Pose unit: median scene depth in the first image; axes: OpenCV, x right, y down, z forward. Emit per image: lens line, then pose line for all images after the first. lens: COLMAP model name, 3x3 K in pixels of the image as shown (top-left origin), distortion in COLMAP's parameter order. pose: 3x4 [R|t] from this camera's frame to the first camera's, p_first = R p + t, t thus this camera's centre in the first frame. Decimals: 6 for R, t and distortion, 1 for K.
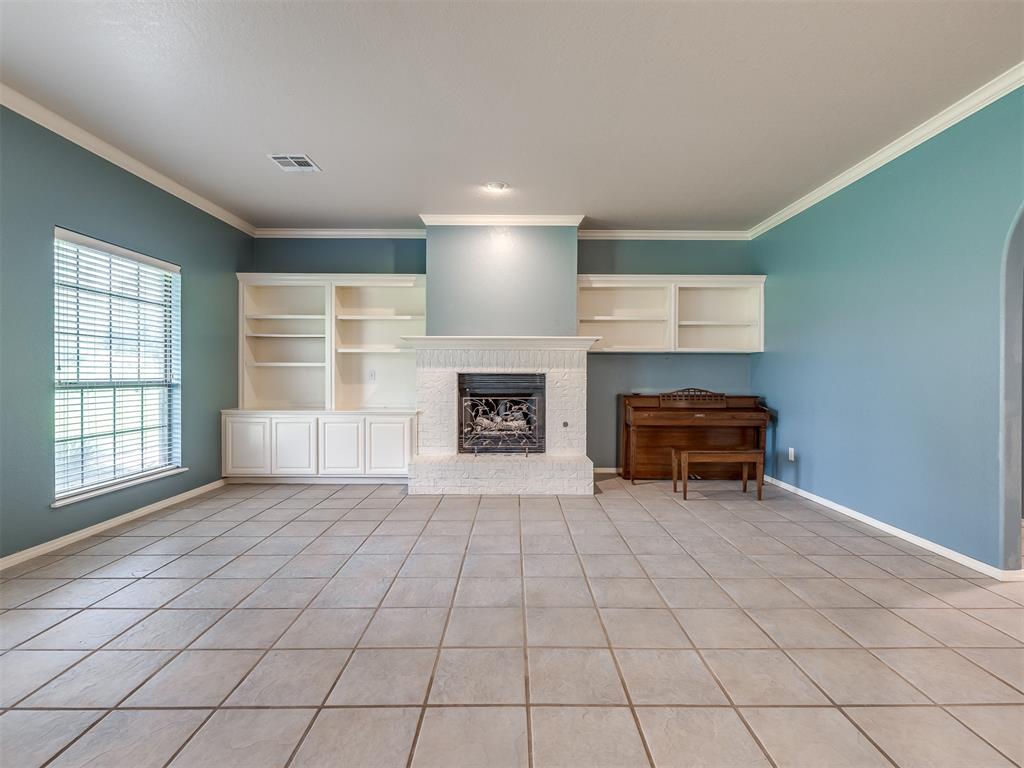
lens RADIAL K [[517.0, 0, 513.0], [0, 517.0, 380.1], [0, 0, 1]] dist [-0.000182, -0.000276]
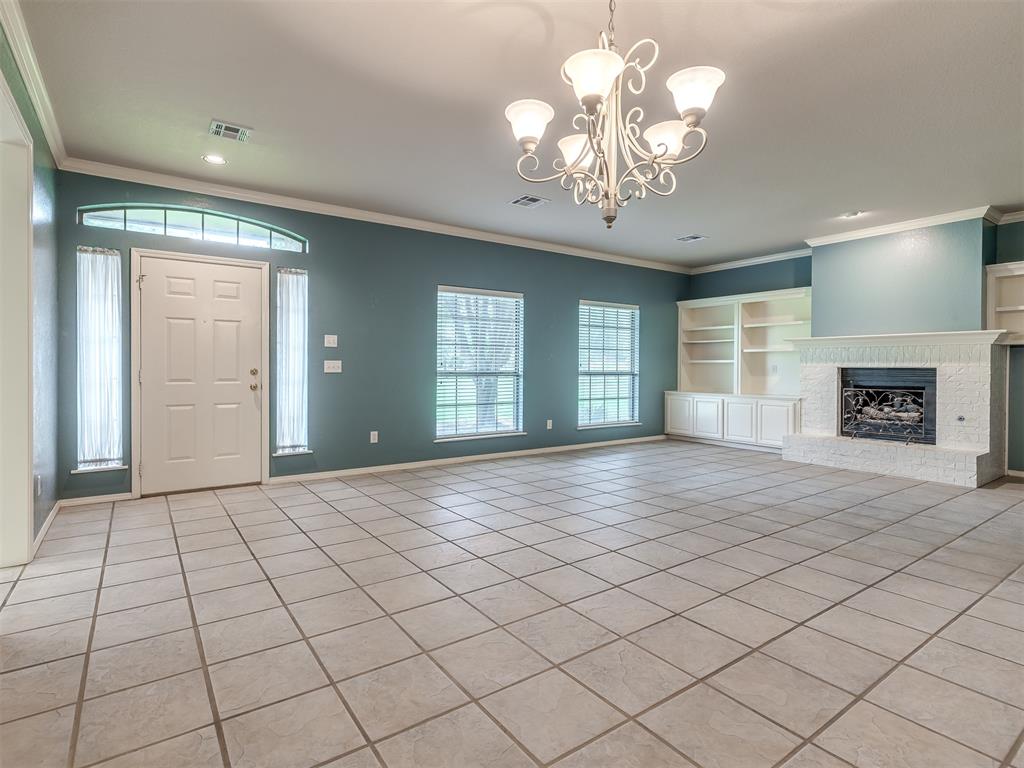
lens RADIAL K [[514.7, 0, 473.8], [0, 514.7, 368.2], [0, 0, 1]] dist [0.000482, -0.000052]
pose [[0.548333, 0.000638, -0.836260, 0.419890], [-0.011232, 0.999915, -0.006602, 0.005379], [0.836185, 0.013013, 0.548294, -0.341533]]
